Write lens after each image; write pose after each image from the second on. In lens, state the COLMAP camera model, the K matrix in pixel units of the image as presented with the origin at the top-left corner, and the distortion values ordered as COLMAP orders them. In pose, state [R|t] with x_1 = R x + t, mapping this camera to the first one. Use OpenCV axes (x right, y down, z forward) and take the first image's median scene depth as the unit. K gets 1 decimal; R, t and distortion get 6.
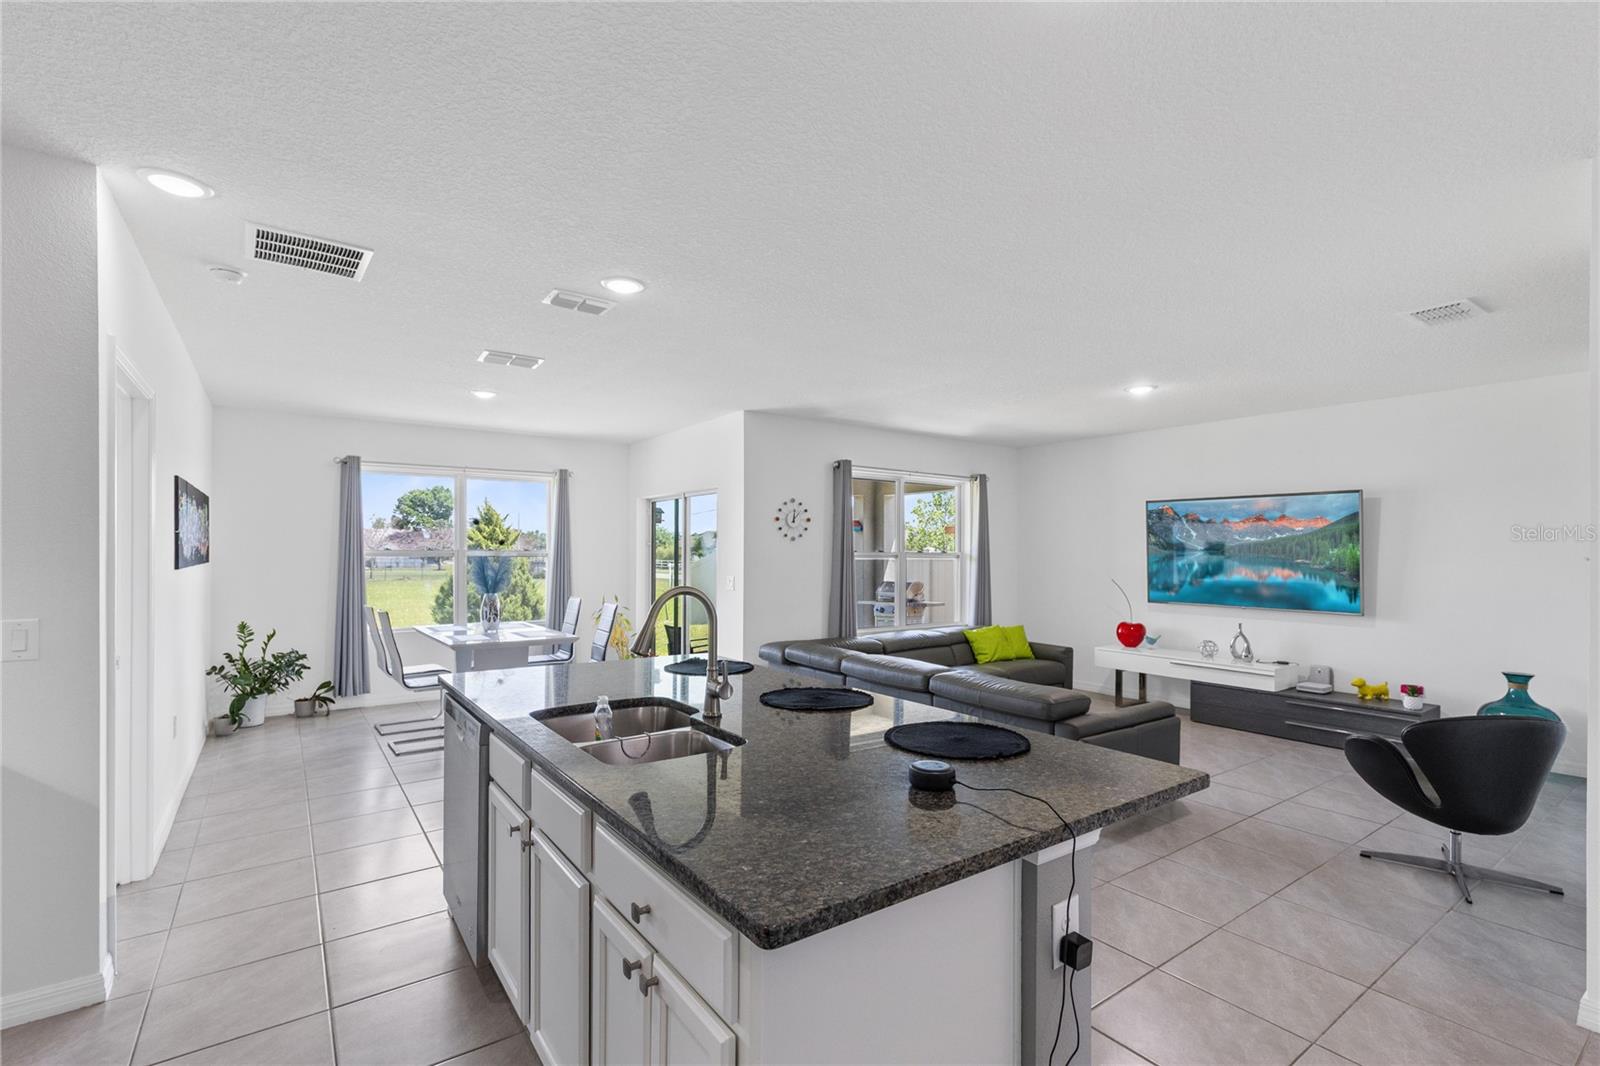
lens RADIAL K [[725.0, 0, 803.3], [0, 725.0, 548.1], [0, 0, 1]] dist [0.010699, -0.003028]
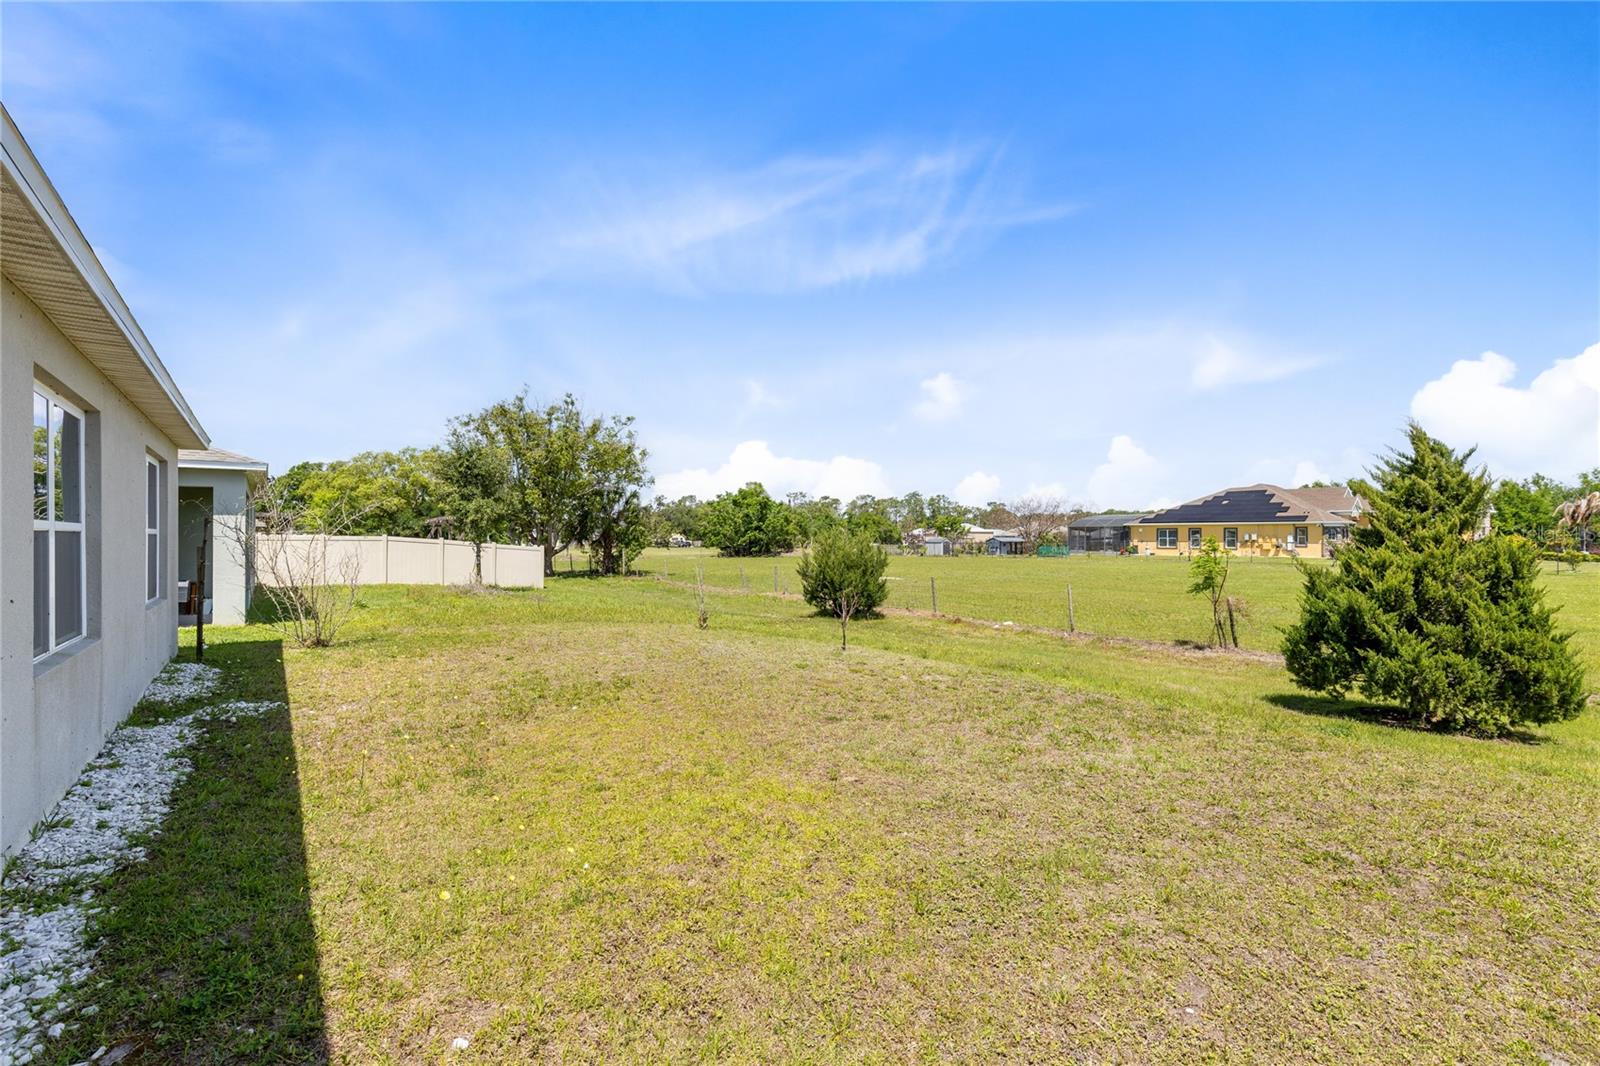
lens RADIAL K [[725.0, 0, 794.0], [0, 725.0, 538.2], [0, 0, 1]] dist [0.010699, -0.003028]
pose [[0.024028, -0.001106, -0.999711, 0.147501], [0.007233, 0.999973, -0.000932, 0.027480], [0.999685, -0.007209, 0.024035, 1.794050]]
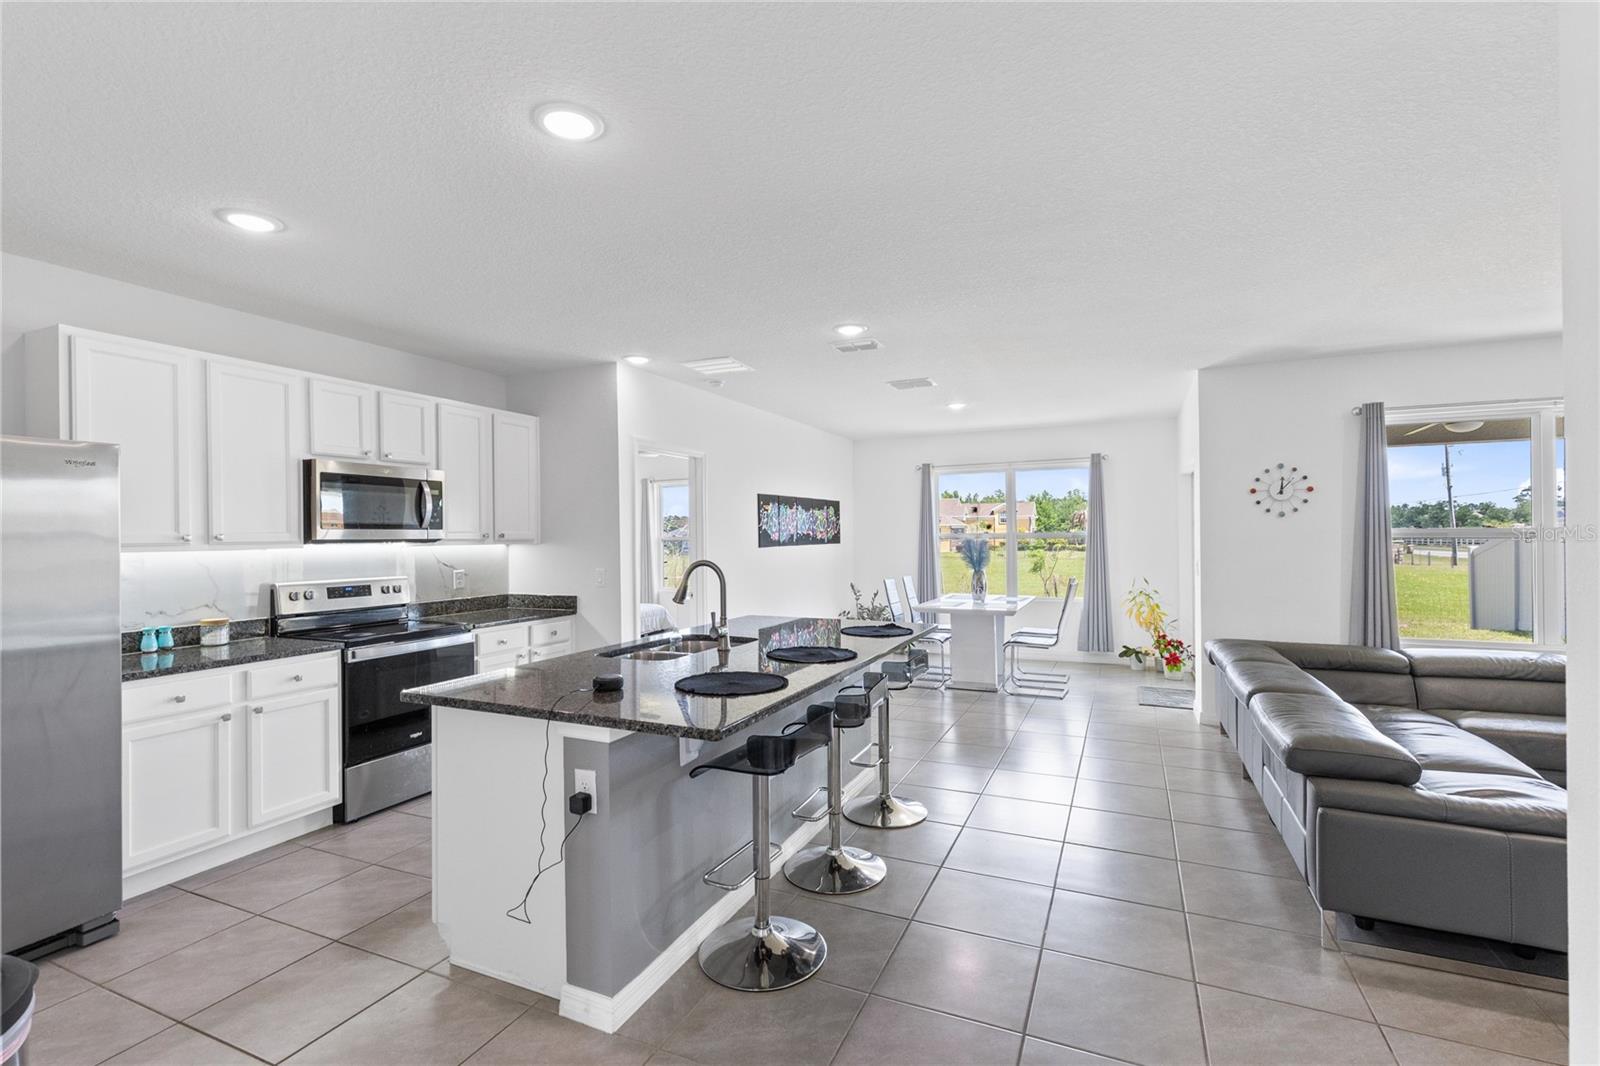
lens RADIAL K [[725.0, 0, 803.5], [0, 725.0, 537.6], [0, 0, 1]] dist [0.010699, -0.003028]
pose [[0.498178, -0.006215, -0.867052, 0.420418], [0.016132, 0.999868, 0.002101, 0.002743], [0.866925, -0.015034, 0.498213, 0.145241]]
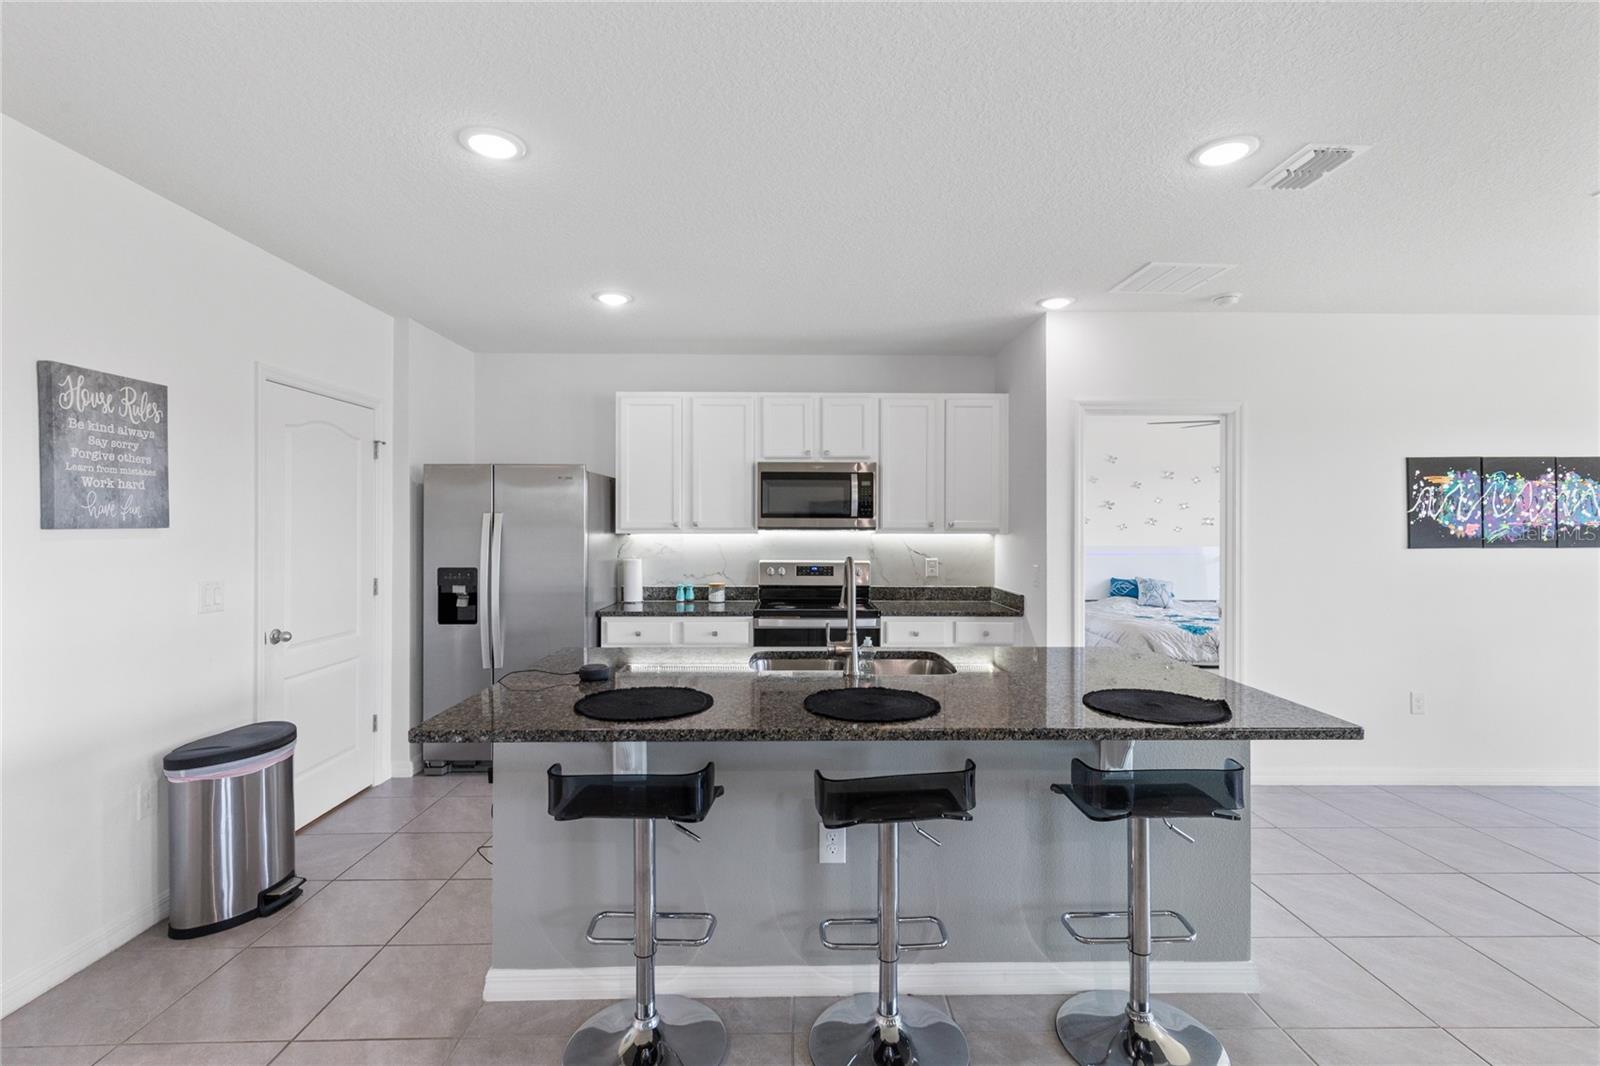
lens RADIAL K [[725.0, 0, 807.0], [0, 725.0, 522.8], [0, 0, 1]] dist [0.010699, -0.003028]
pose [[-0.569370, -0.011141, -0.822006, 0.286472], [-0.001017, 0.999917, -0.012848, 0.004880], [0.822081, -0.006480, -0.569334, 0.548248]]
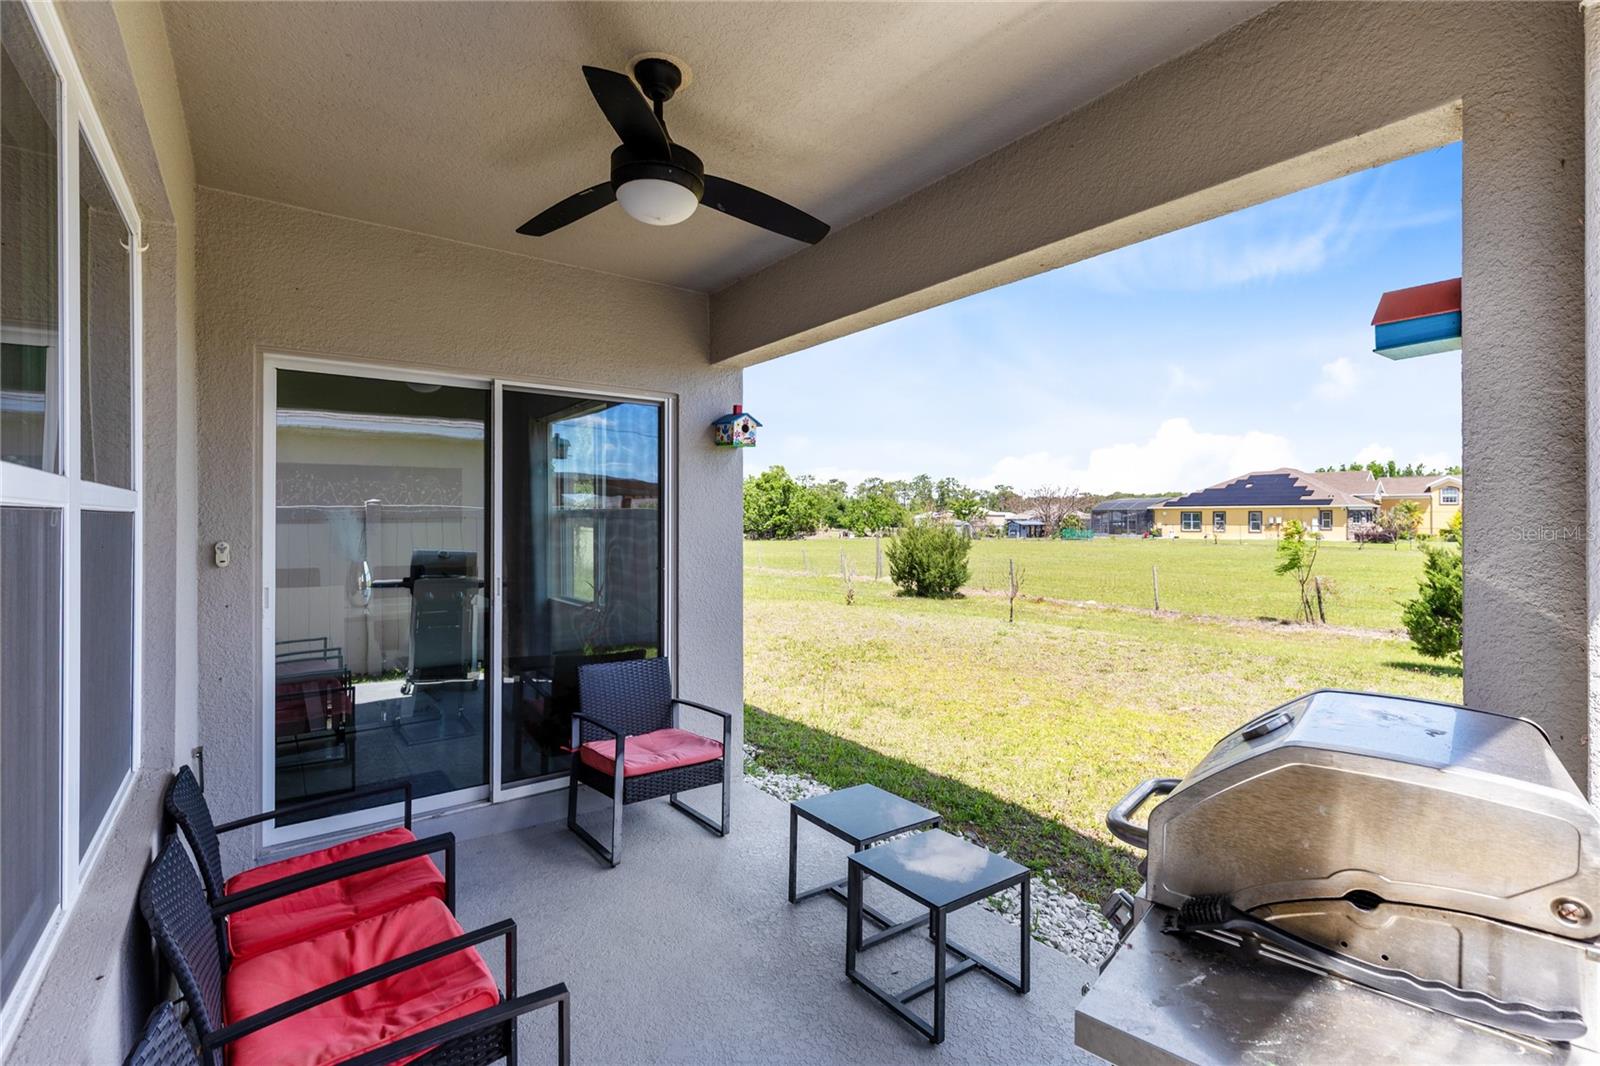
lens RADIAL K [[725.0, 0, 799.7], [0, 725.0, 523.0], [0, 0, 1]] dist [0.010699, -0.003028]
pose [[0.021294, 0.001094, -0.999773, 0.358930], [0.007698, 0.999970, 0.001258, 0.020667], [0.999744, -0.007723, 0.021285, 1.350272]]
